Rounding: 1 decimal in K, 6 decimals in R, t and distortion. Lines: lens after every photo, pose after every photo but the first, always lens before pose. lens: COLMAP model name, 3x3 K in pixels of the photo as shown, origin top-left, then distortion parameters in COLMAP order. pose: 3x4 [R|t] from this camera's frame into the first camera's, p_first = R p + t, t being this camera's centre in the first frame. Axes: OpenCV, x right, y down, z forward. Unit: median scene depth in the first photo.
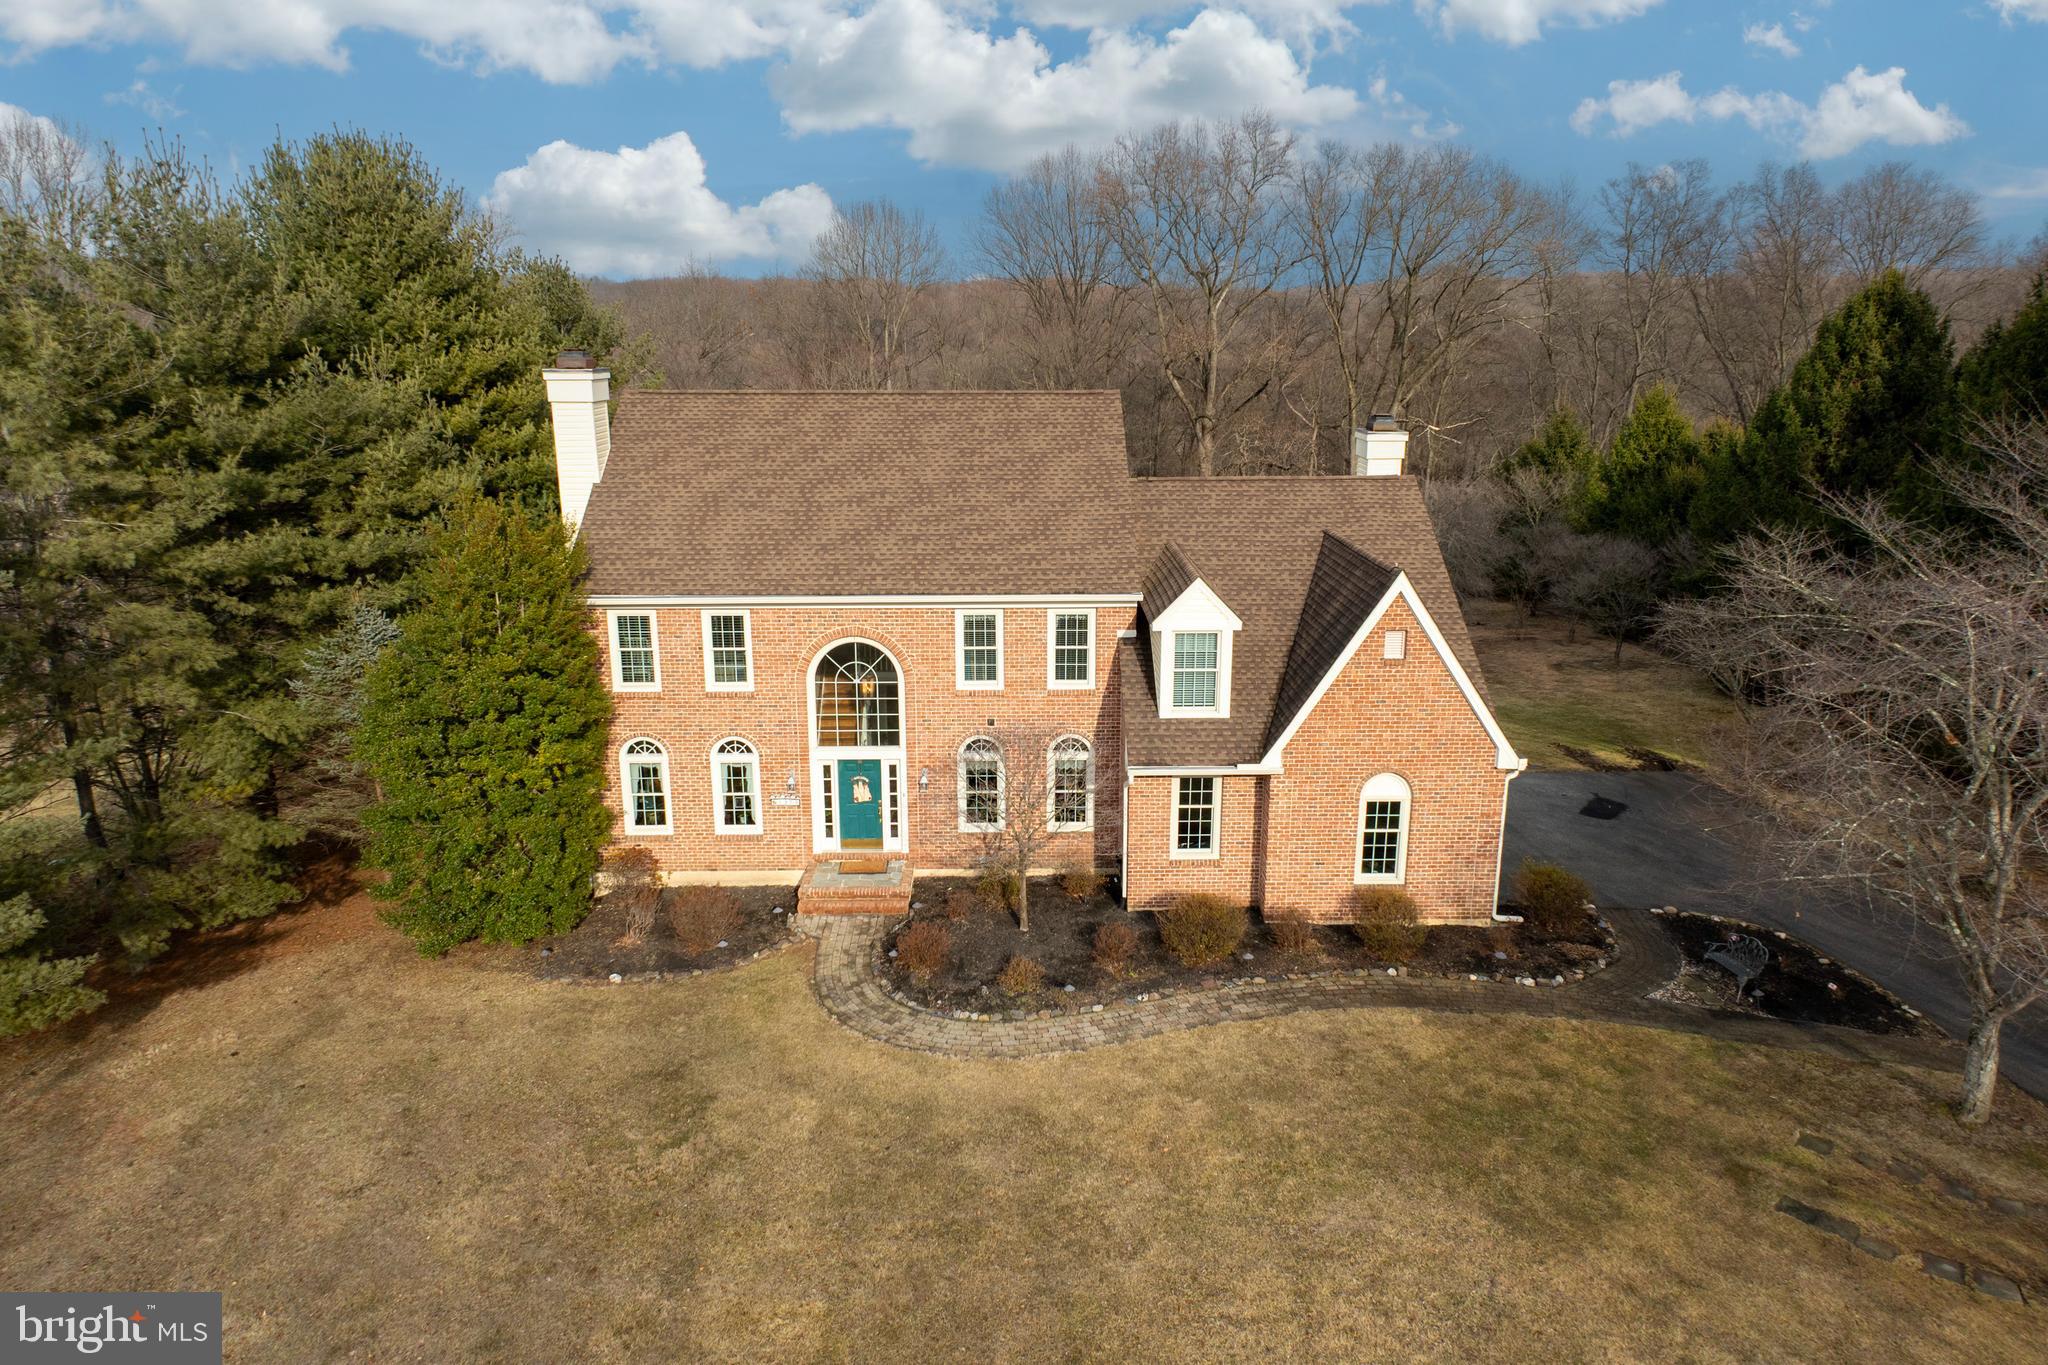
lens RADIAL K [[1304.0, 0, 1028.8], [0, 1304.0, 635.2], [0, 0, 1]] dist [0.008433, -0.022015]
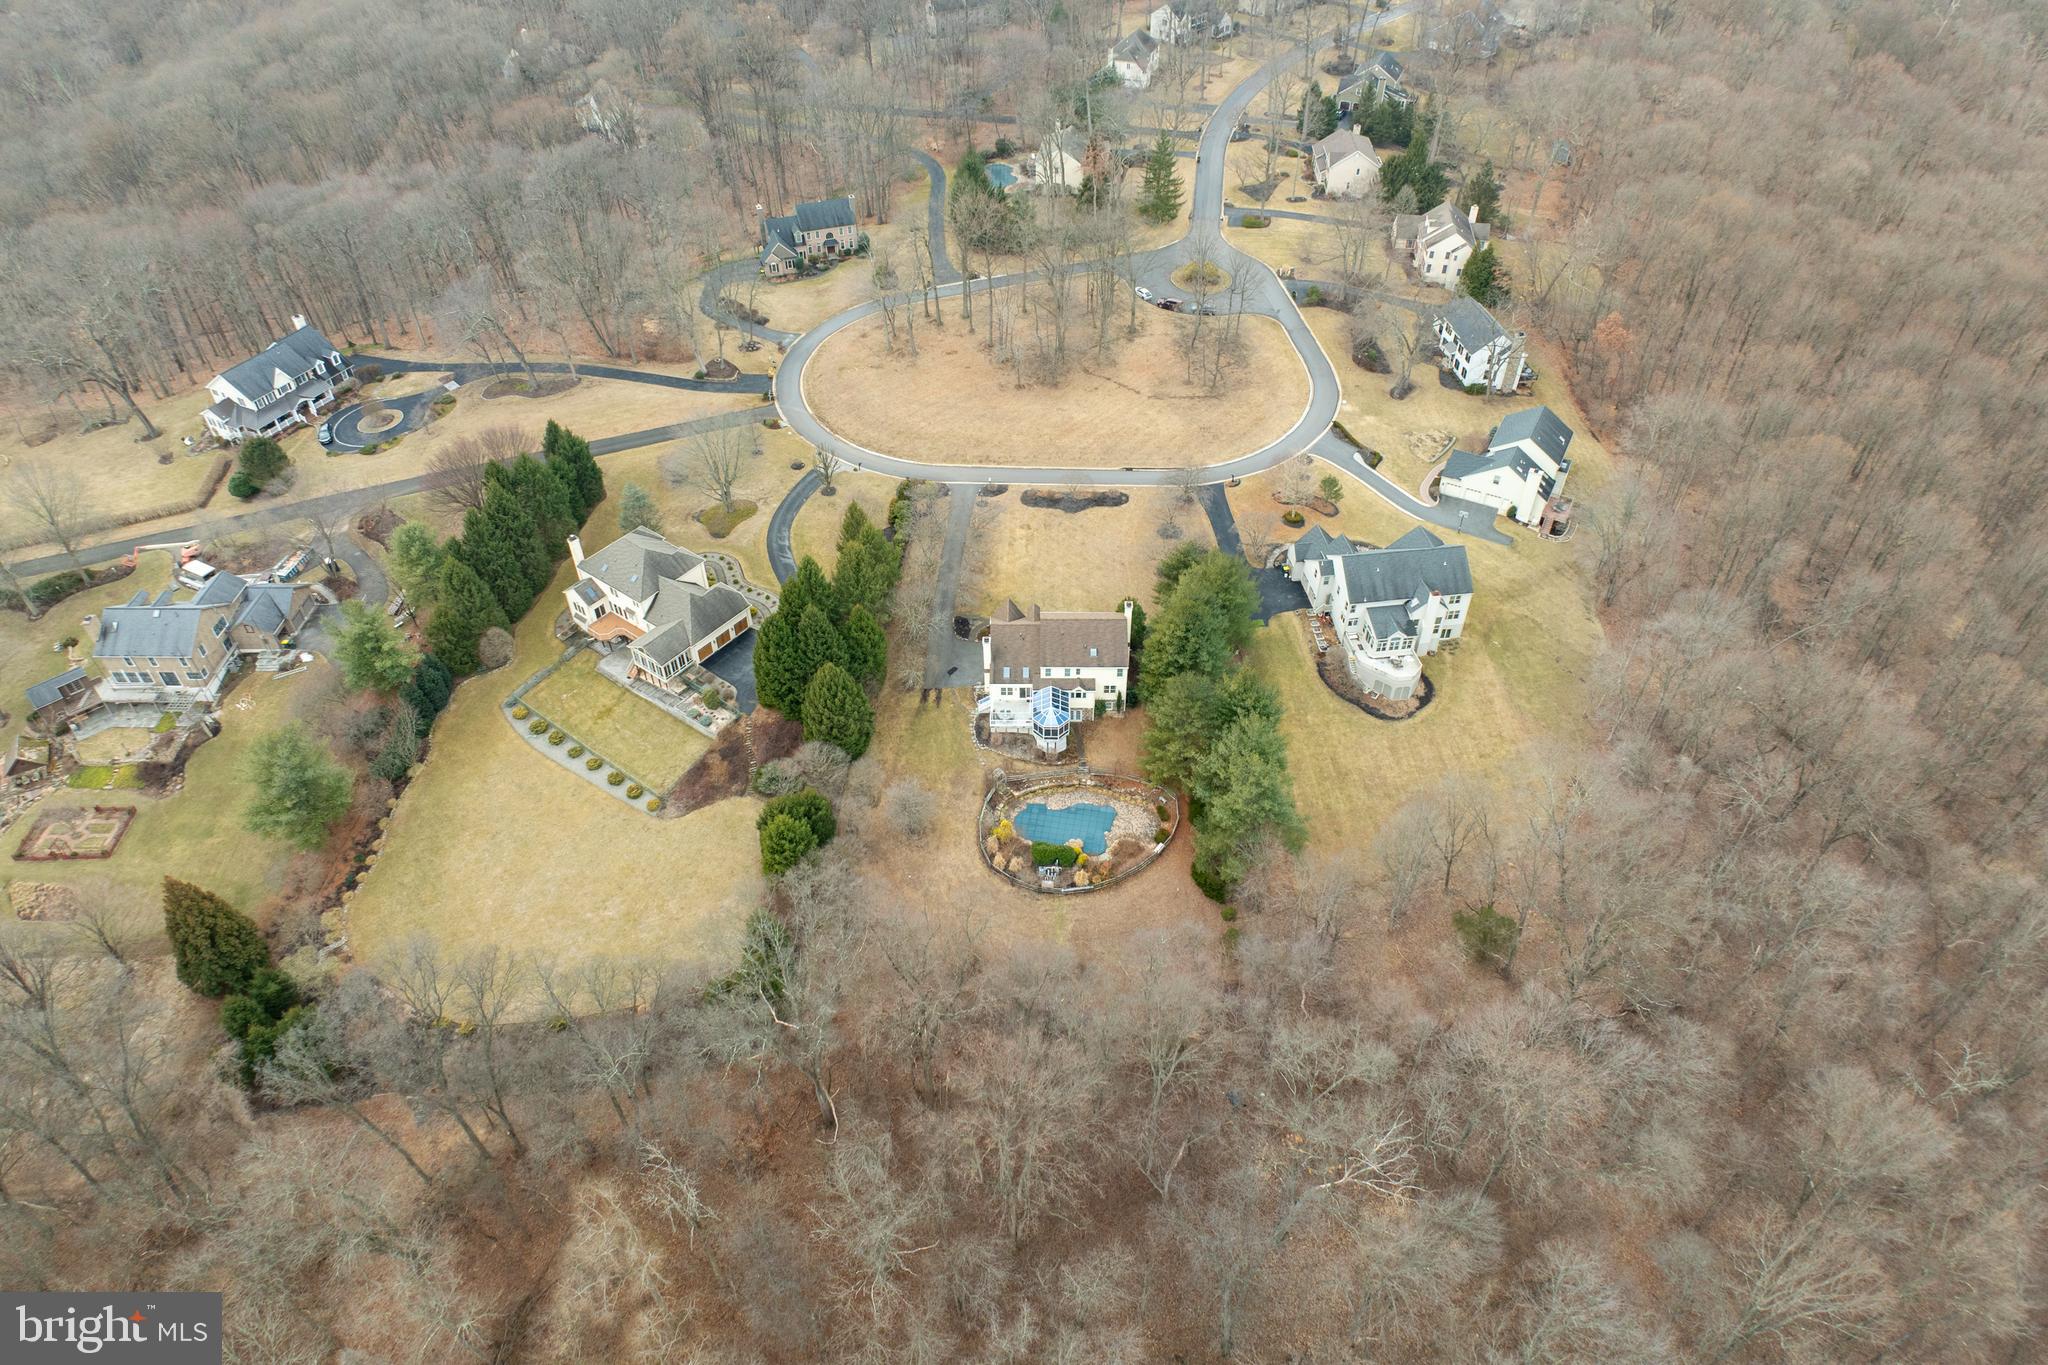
lens RADIAL K [[1262.3, 0, 1024.2], [0, 1262.3, 624.2], [0, 0, 1]] dist [0.004730, -0.000498]
pose [[-0.999487, -0.015147, 0.028235, -0.018454], [0.013377, 0.603464, 0.797278, -5.277999], [-0.029115, 0.797246, -0.602952, 5.033501]]
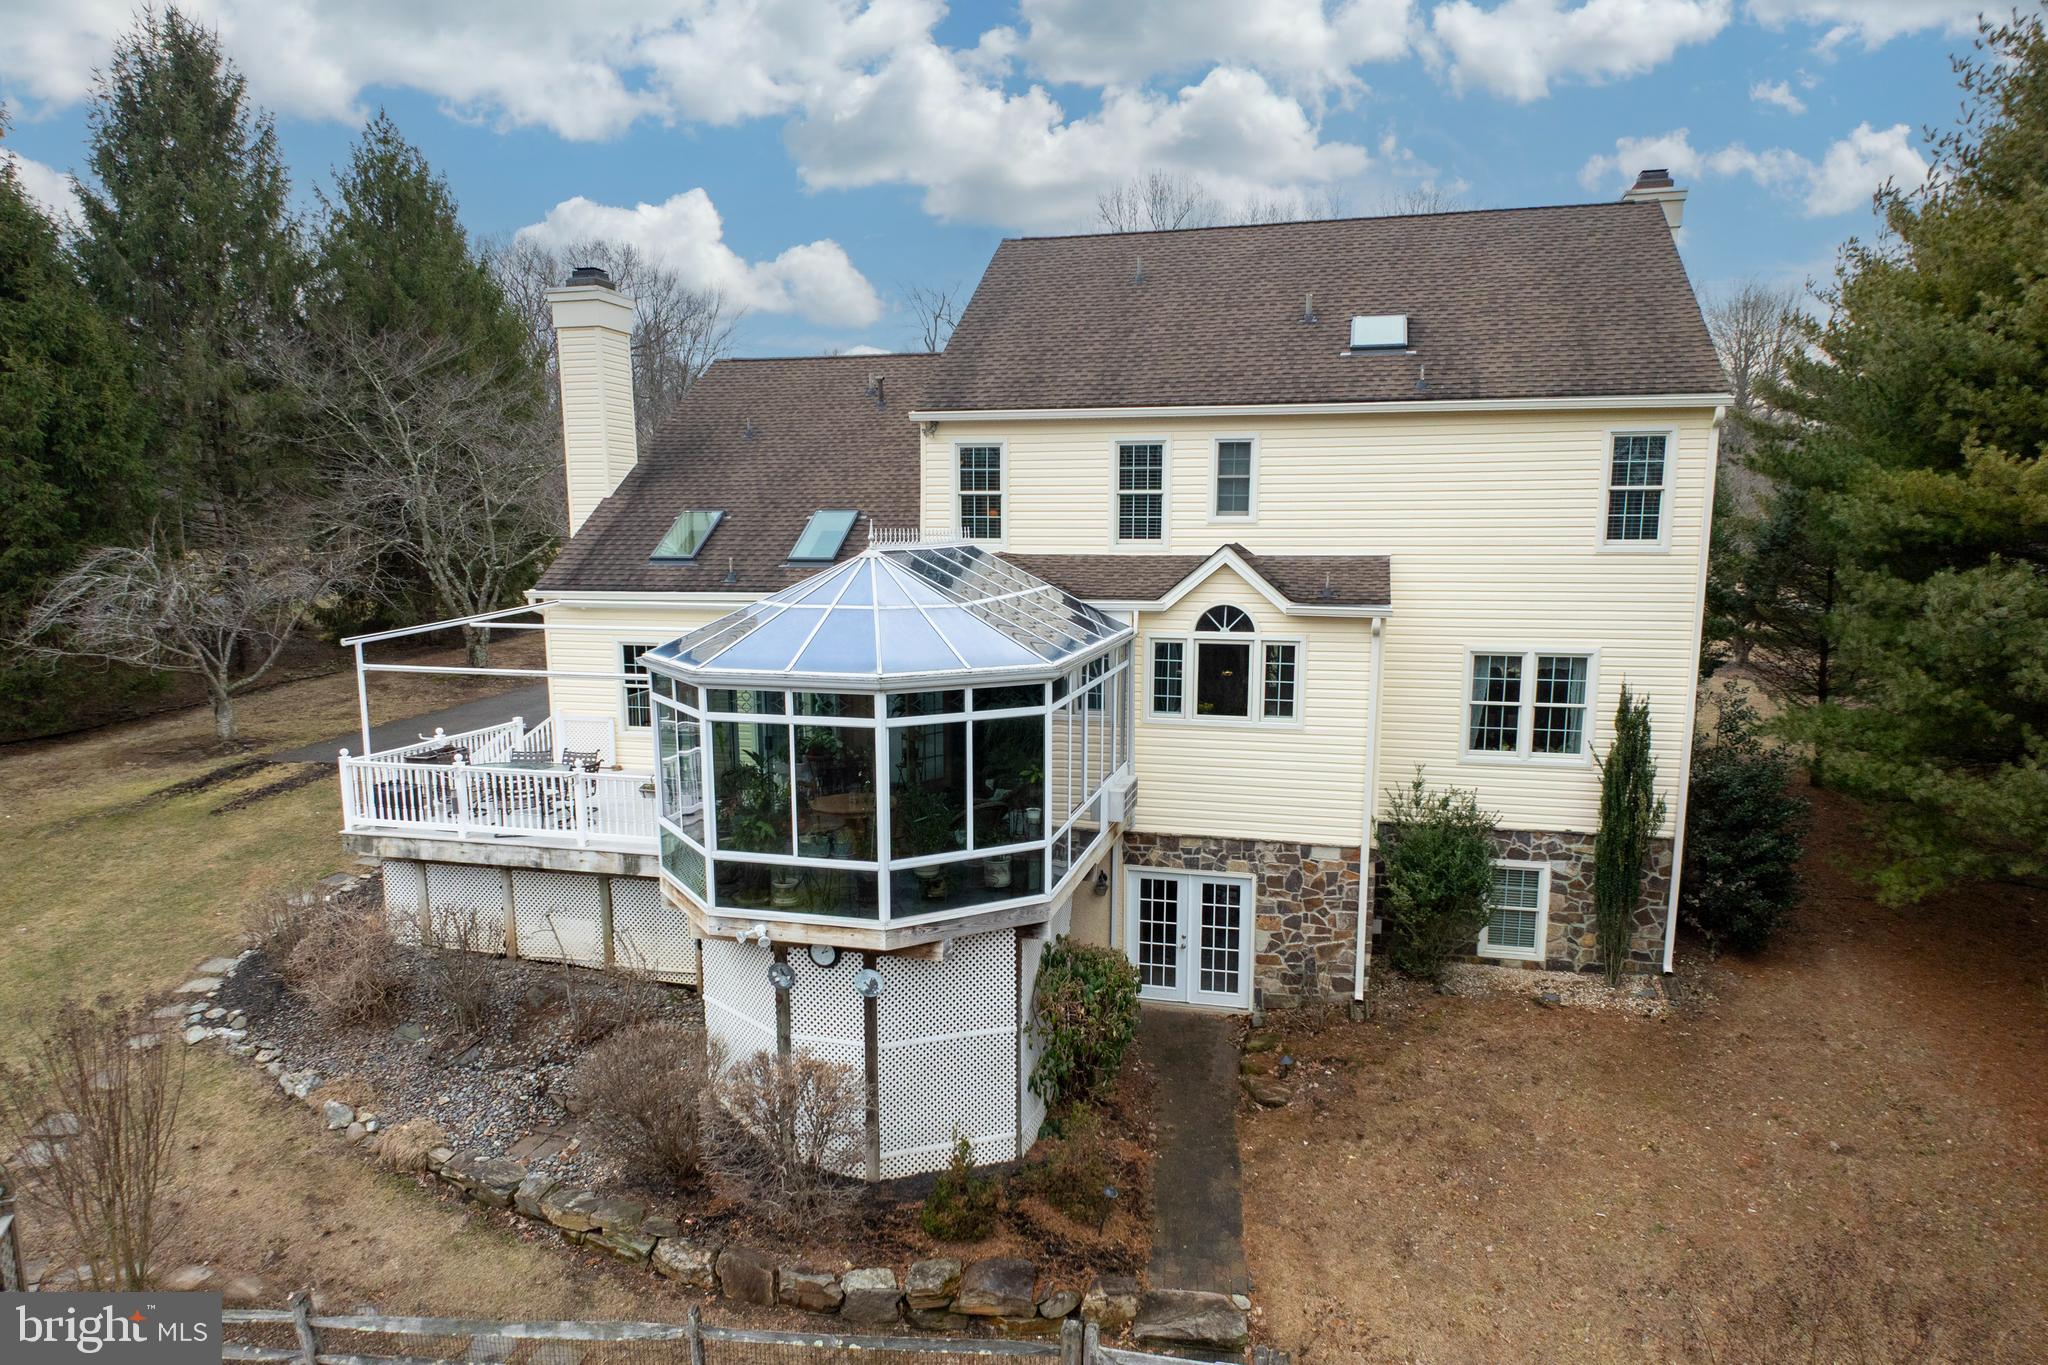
lens RADIAL K [[1281.7, 0, 1007.5], [0, 1281.7, 746.6], [0, 0, 1]] dist [0.005180, -0.017021]
pose [[-0.961232, -0.044759, 0.272085, -0.195552], [0.065408, 0.921564, 0.382677, -0.208855], [-0.267872, 0.385638, -0.882909, 2.118004]]
